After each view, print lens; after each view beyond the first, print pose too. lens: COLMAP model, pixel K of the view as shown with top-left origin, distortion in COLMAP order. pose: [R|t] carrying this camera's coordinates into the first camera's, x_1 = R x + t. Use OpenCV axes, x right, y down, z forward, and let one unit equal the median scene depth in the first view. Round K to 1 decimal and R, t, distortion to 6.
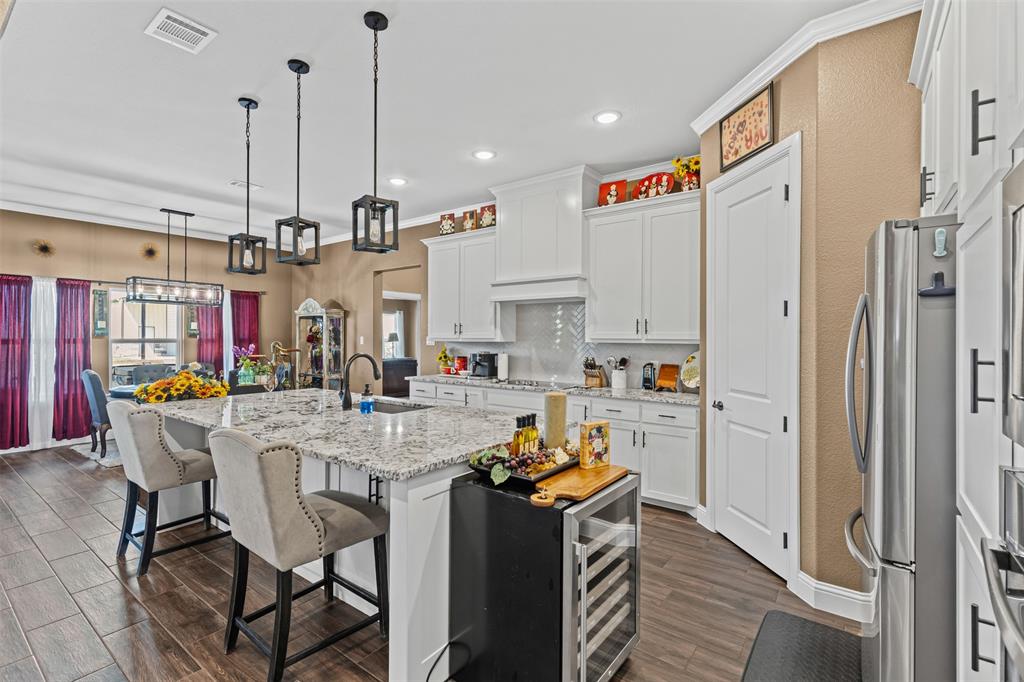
lens RADIAL K [[466.4, 0, 520.0], [0, 466.4, 337.3], [0, 0, 1]] dist [0.015759, -0.001061]
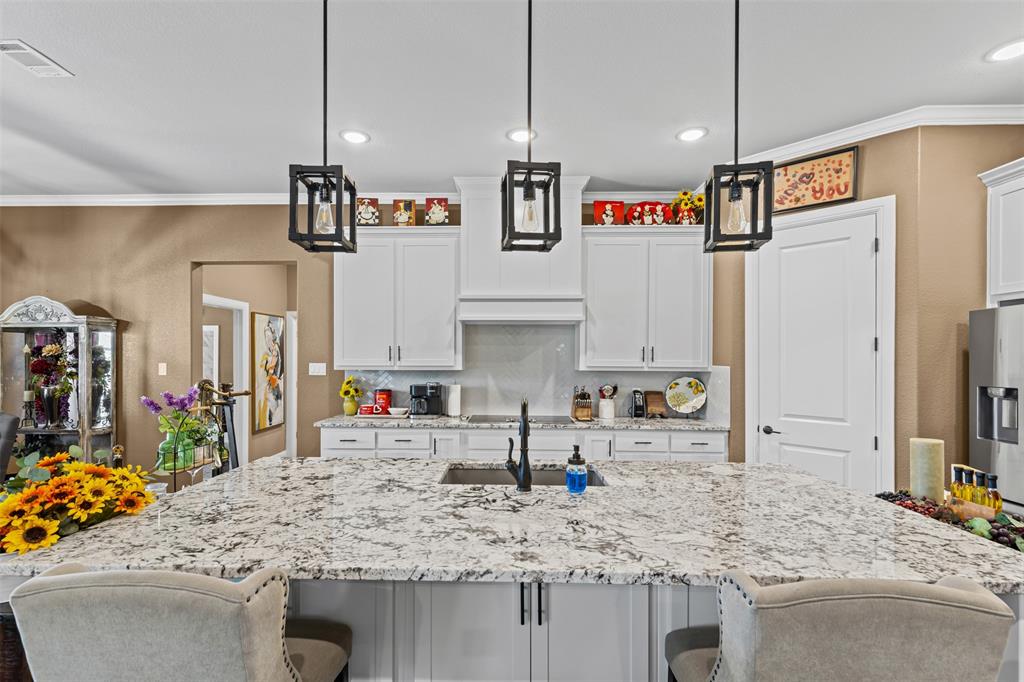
lens RADIAL K [[466.4, 0, 510.6], [0, 466.4, 362.7], [0, 0, 1]] dist [0.015759, -0.001061]
pose [[0.817877, -0.006955, 0.575351, -0.508521], [-0.001567, 0.999896, 0.014314, -0.018330], [-0.575391, -0.012609, 0.817781, 0.334673]]
